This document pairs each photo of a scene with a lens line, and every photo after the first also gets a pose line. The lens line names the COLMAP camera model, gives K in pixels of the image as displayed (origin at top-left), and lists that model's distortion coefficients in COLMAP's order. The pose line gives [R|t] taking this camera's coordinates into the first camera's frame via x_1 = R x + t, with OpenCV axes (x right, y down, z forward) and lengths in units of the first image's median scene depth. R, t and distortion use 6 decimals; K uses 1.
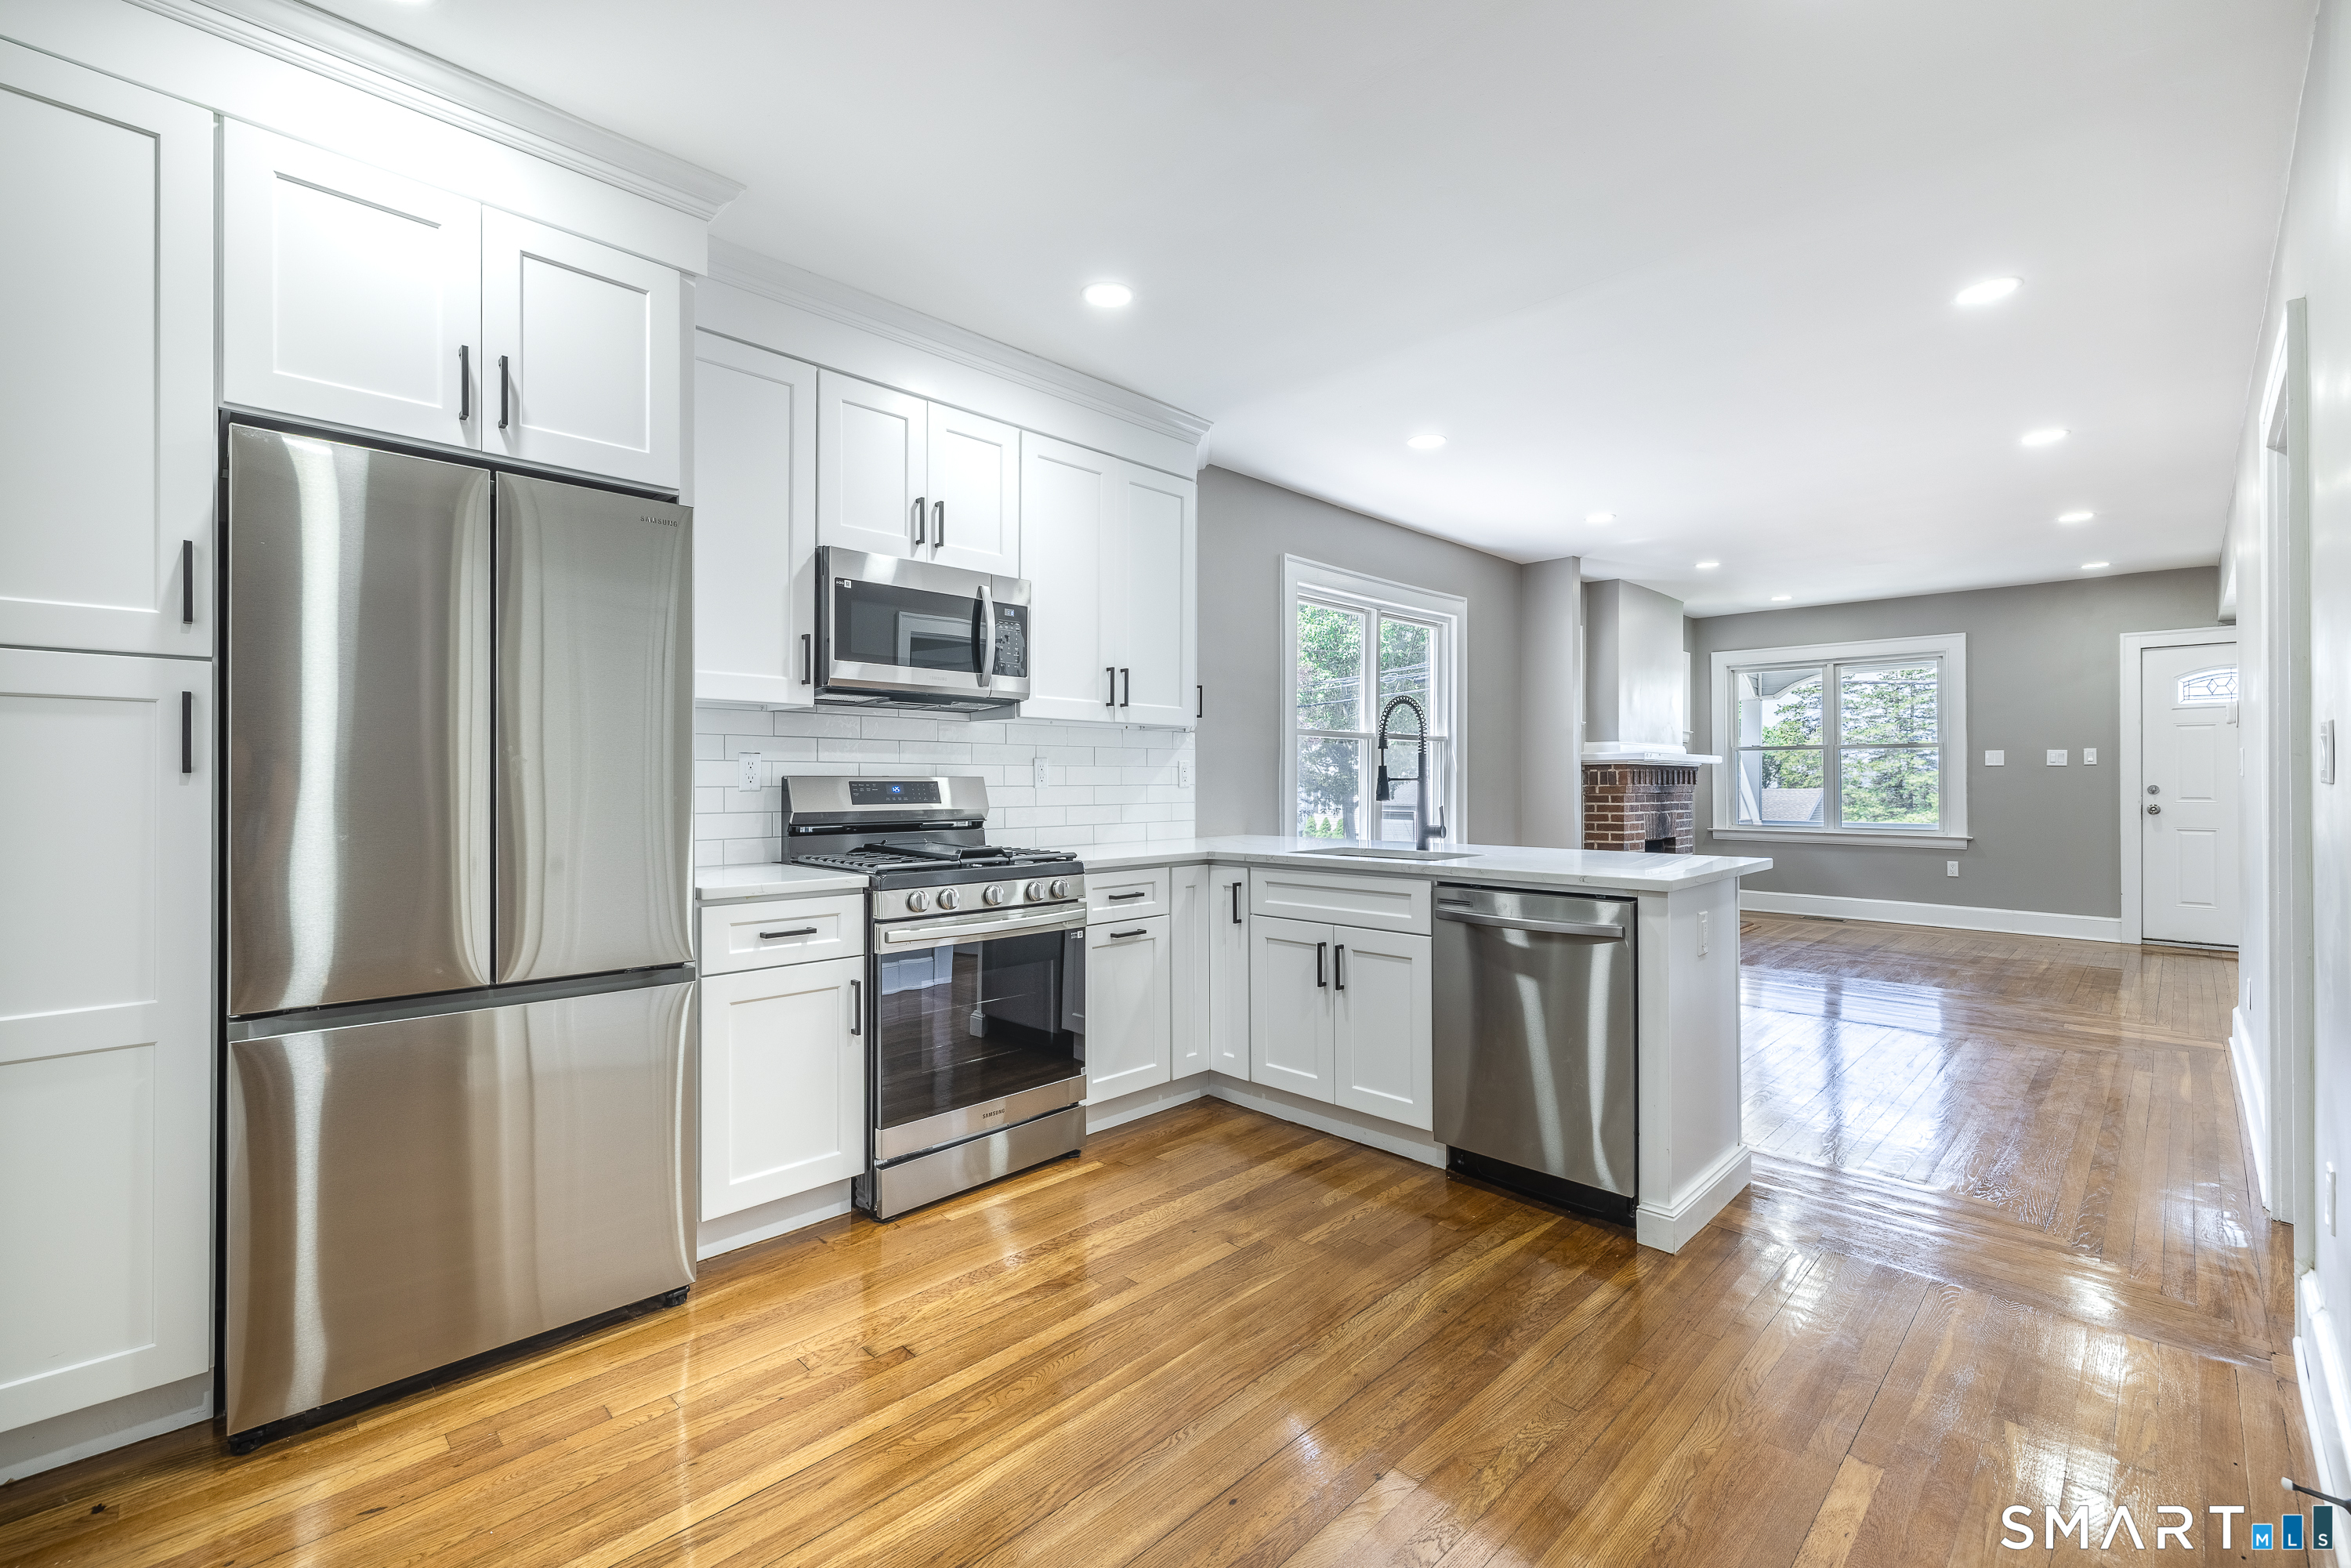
lens RADIAL K [[1007.0, 0, 1143.7], [0, 1007.0, 778.2], [0, 0, 1]] dist [-0.001308, -0.000409]
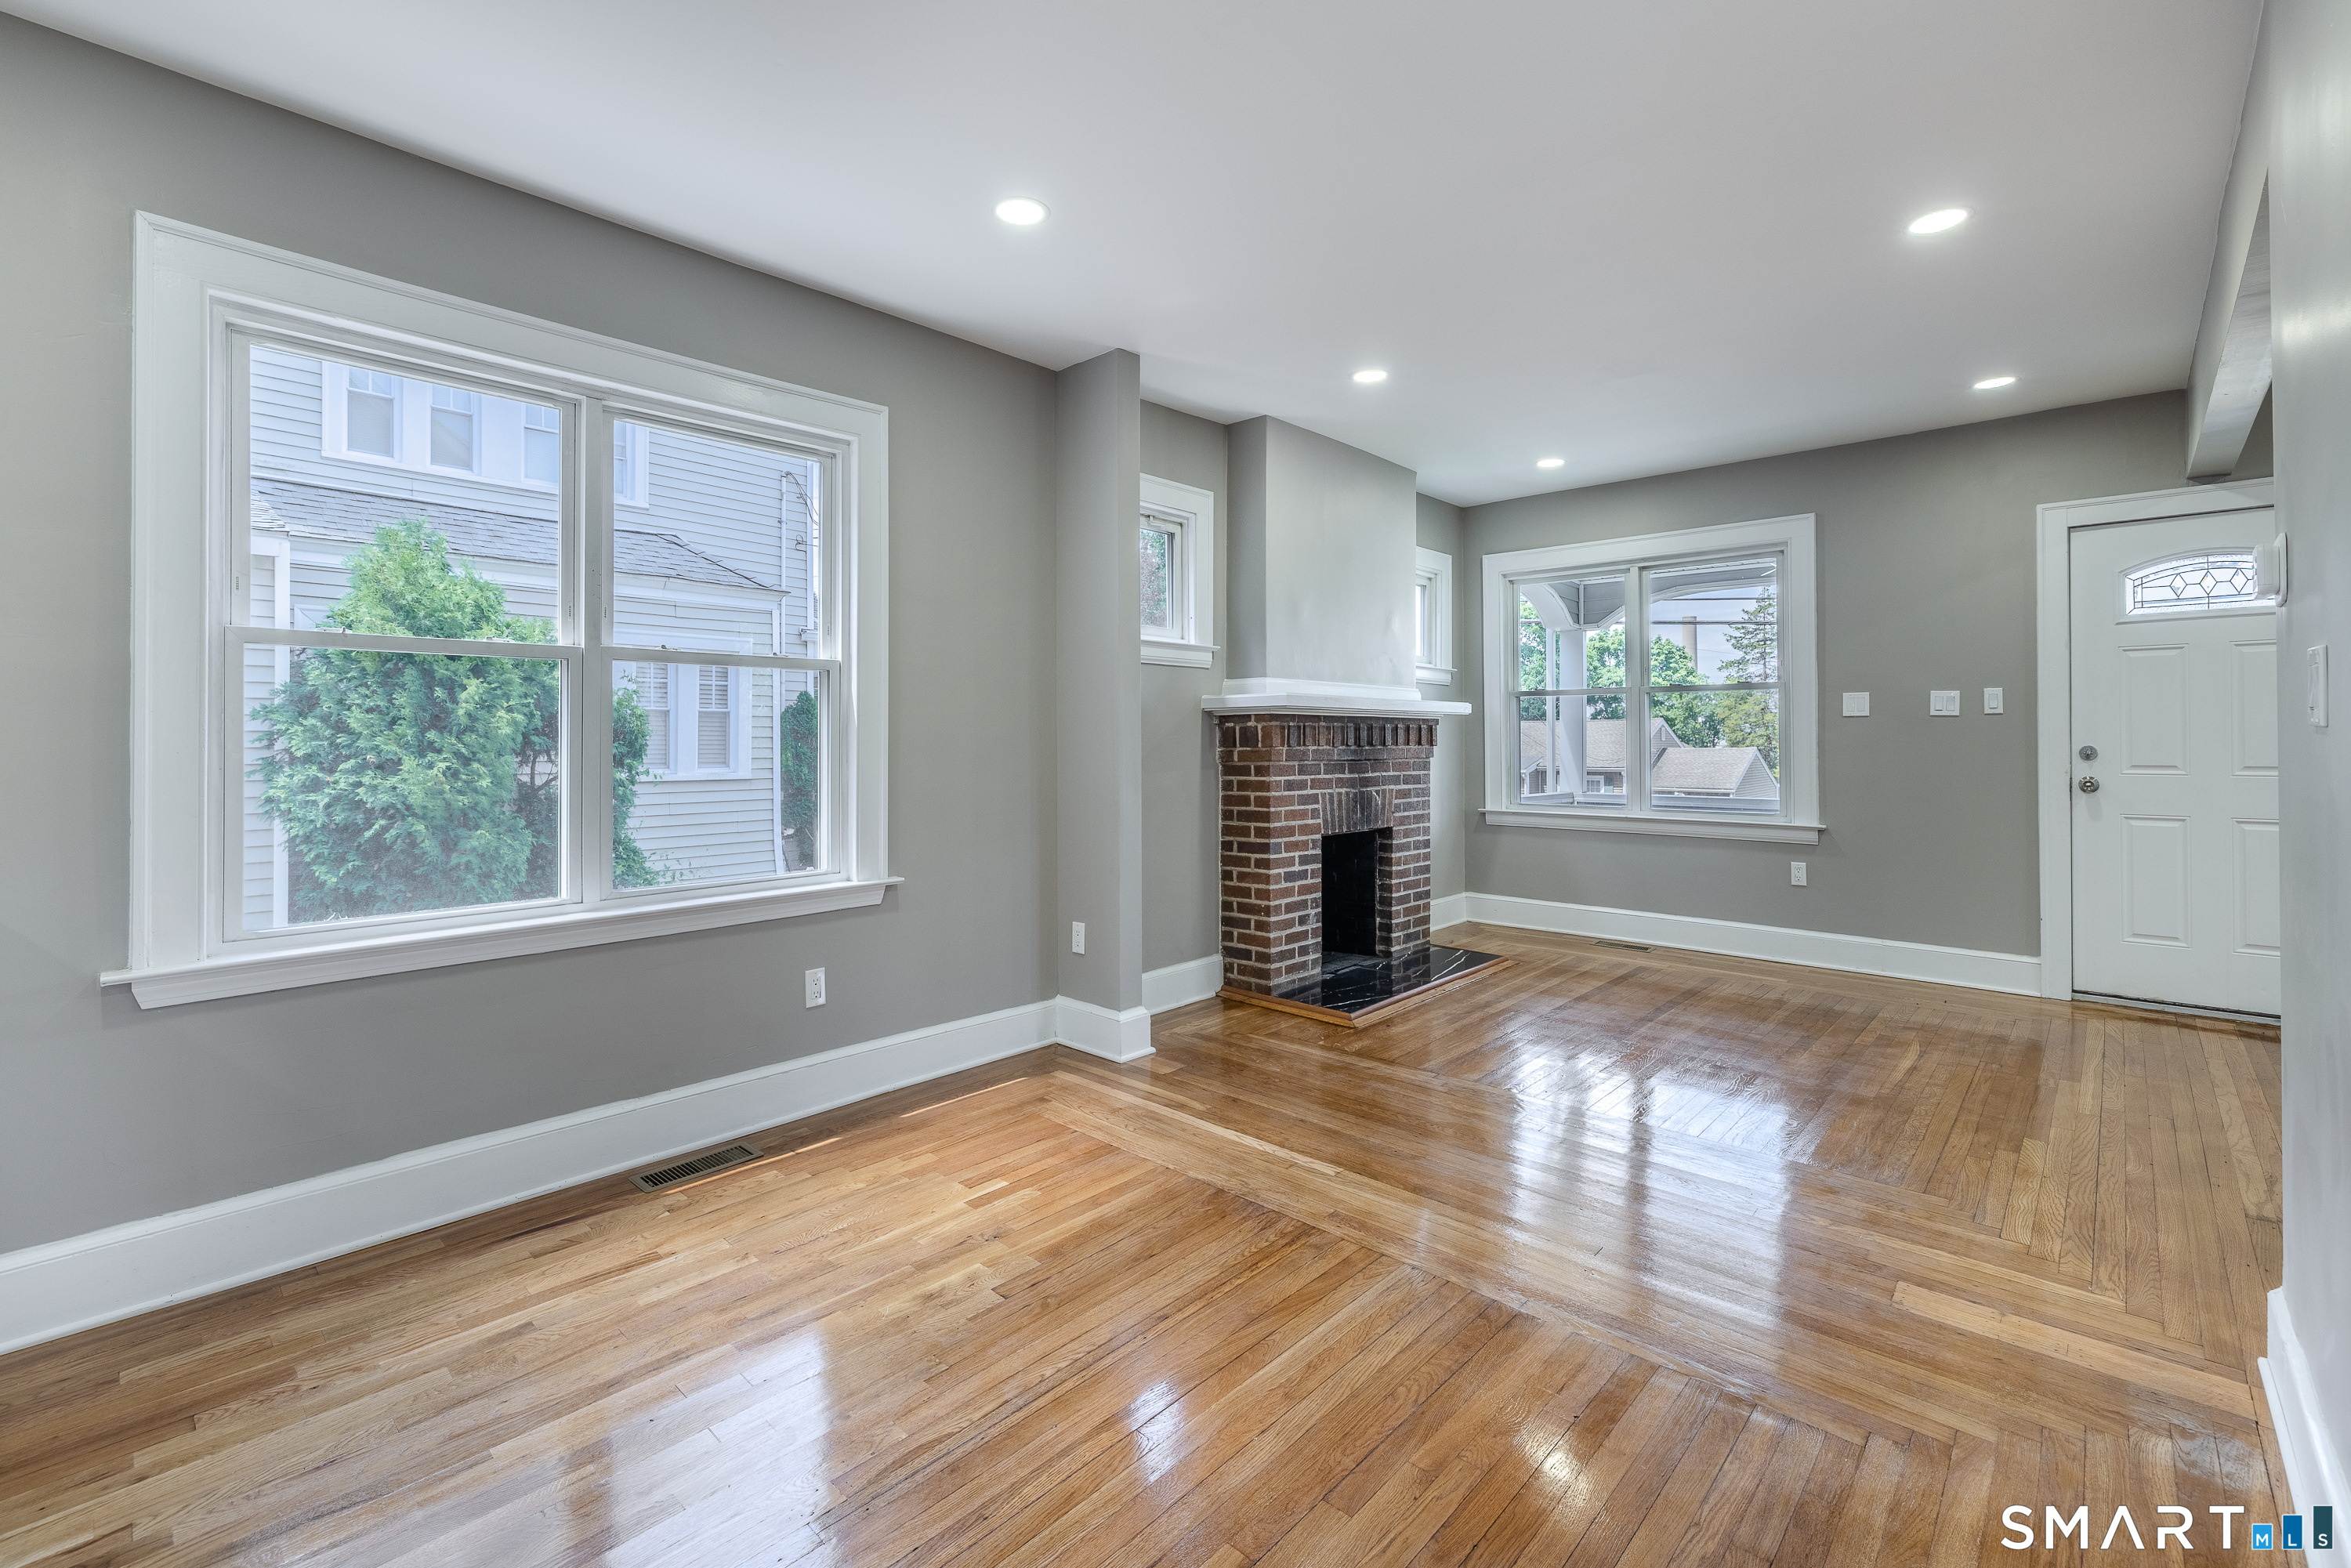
lens RADIAL K [[1022.0, 0, 1177.2], [0, 1022.0, 737.3], [0, 0, 1]] dist [0.001561, 0.000231]
pose [[0.998366, -0.002626, 0.057084, 0.380704], [0.002706, 0.999995, -0.001318, 0.000926], [-0.057080, 0.001470, 0.998369, 0.375559]]
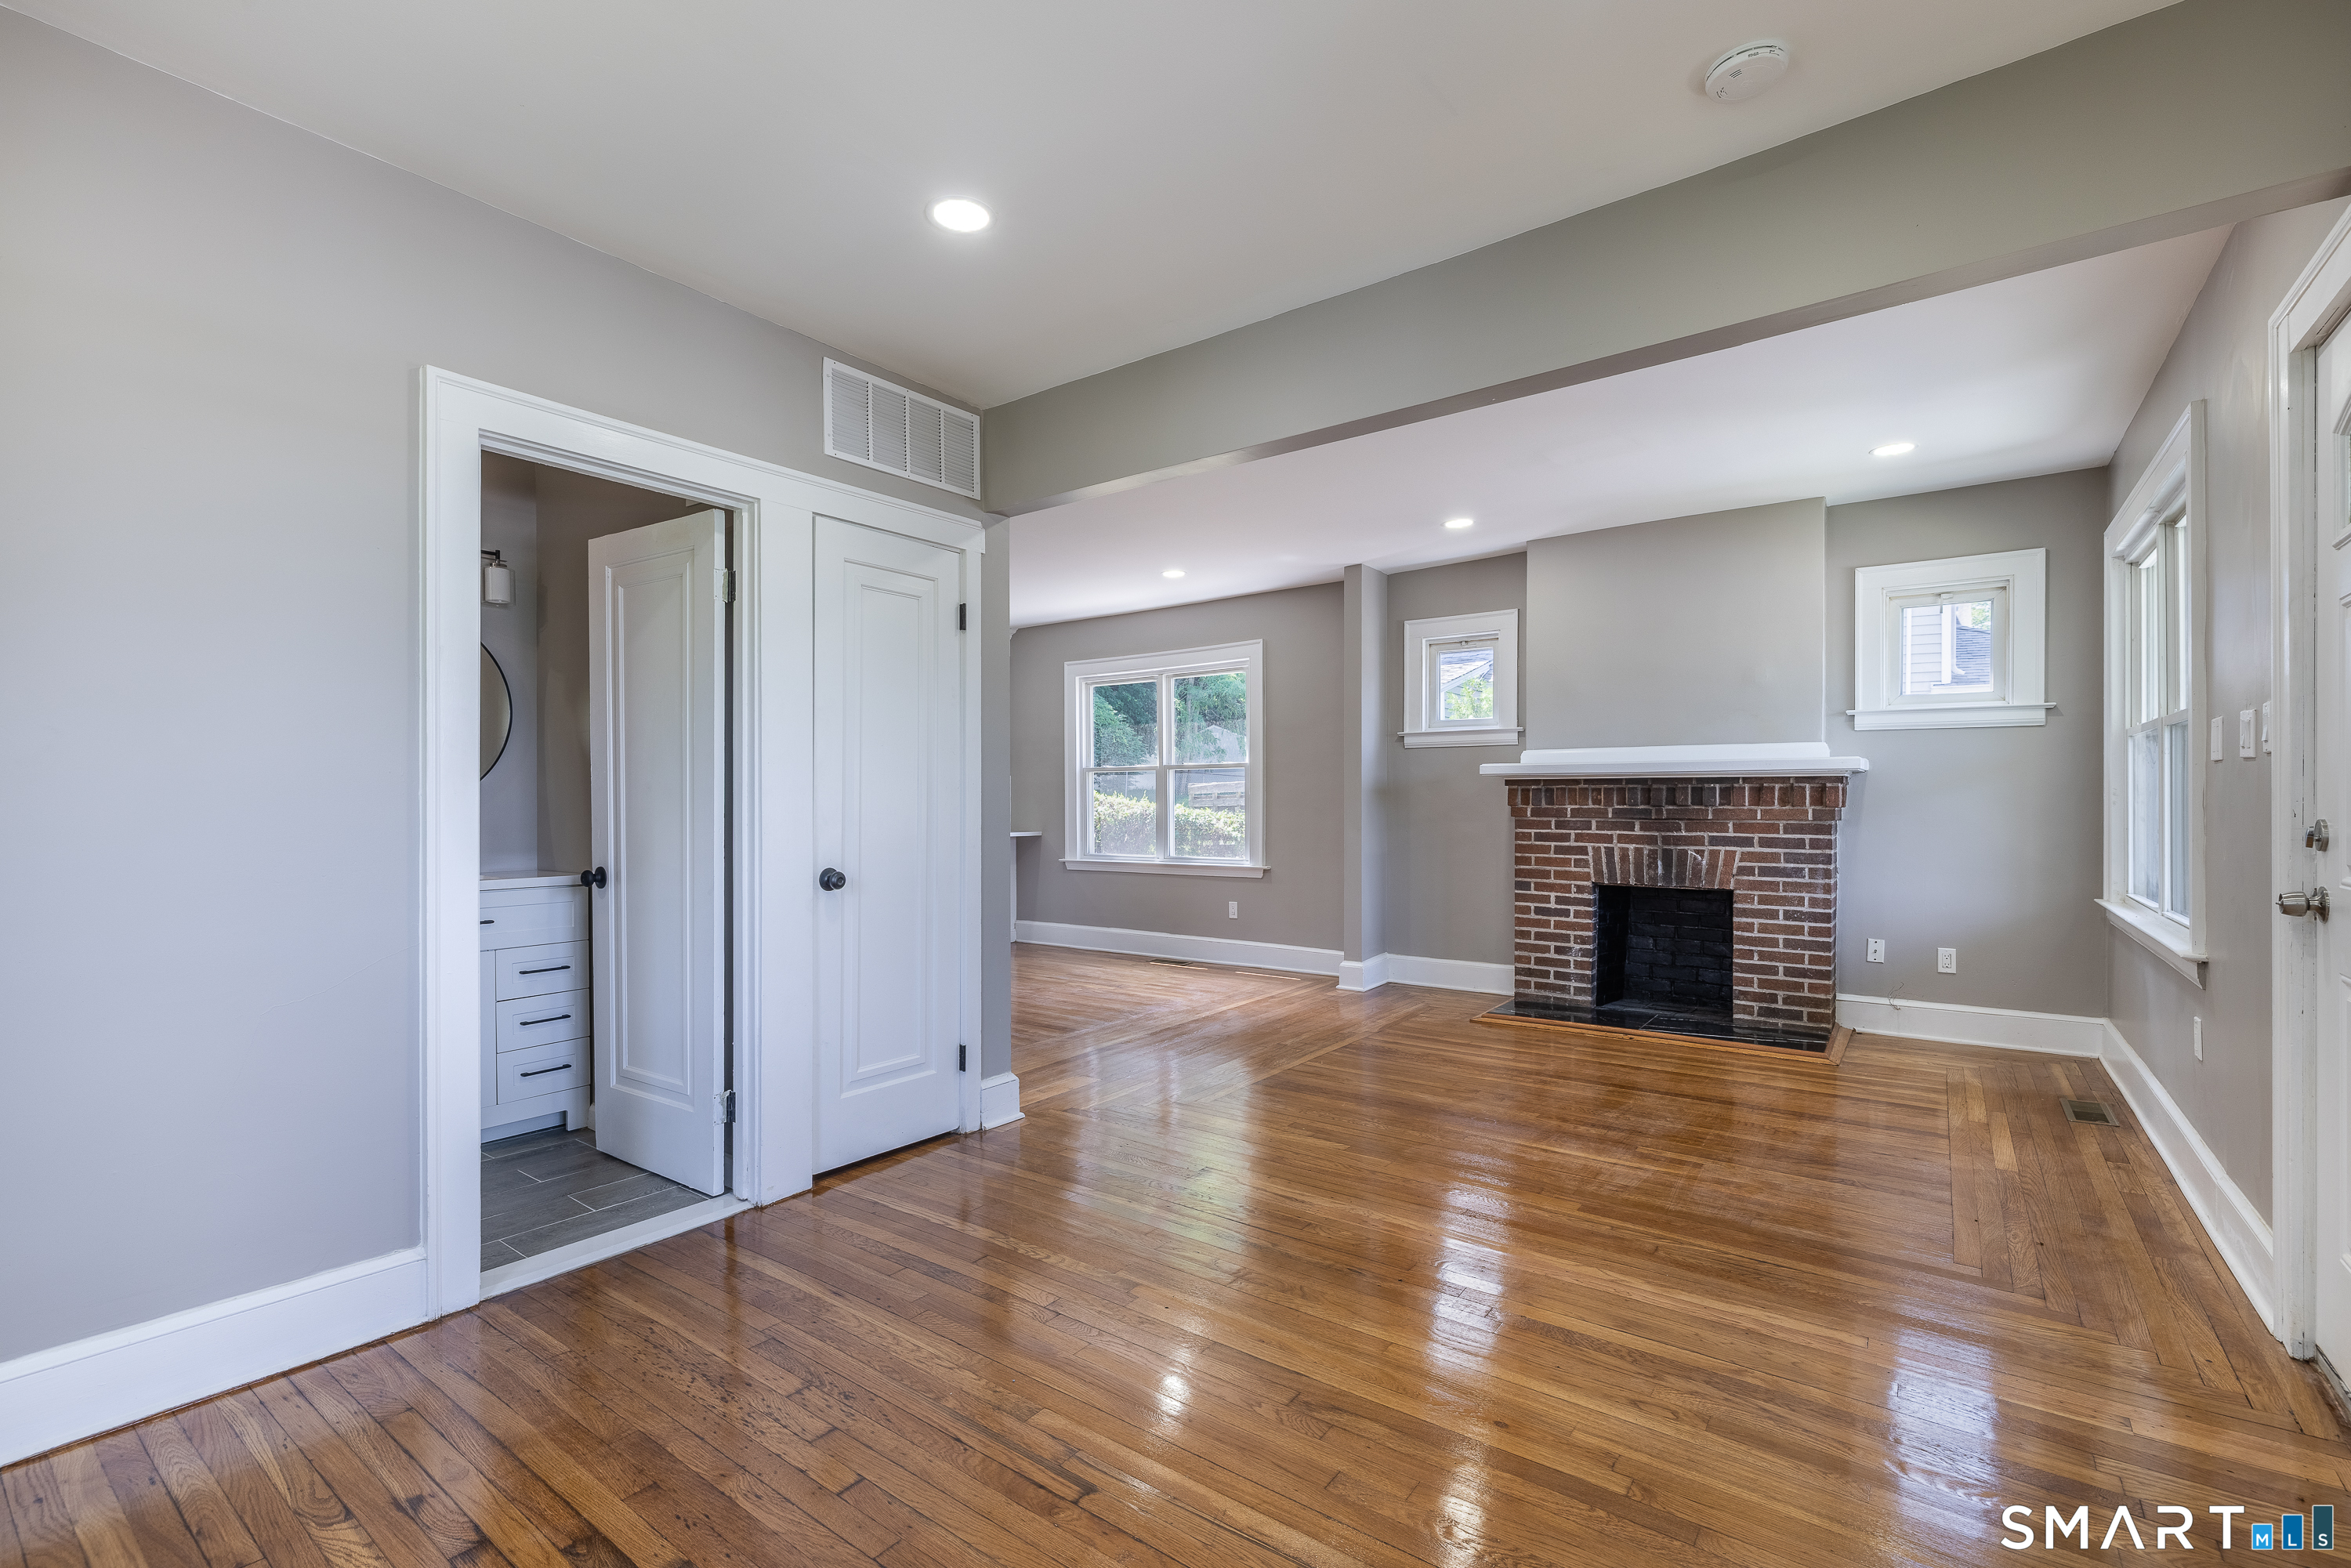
lens RADIAL K [[958.4, 0, 1139.6], [0, 958.4, 802.9], [0, 0, 1]] dist [0.000729, 0.000003]
pose [[0.177317, 0.004536, -0.984143, 1.135920], [0.003213, 0.999981, 0.005188, -0.000504], [0.984149, -0.004082, 0.177299, 0.568721]]
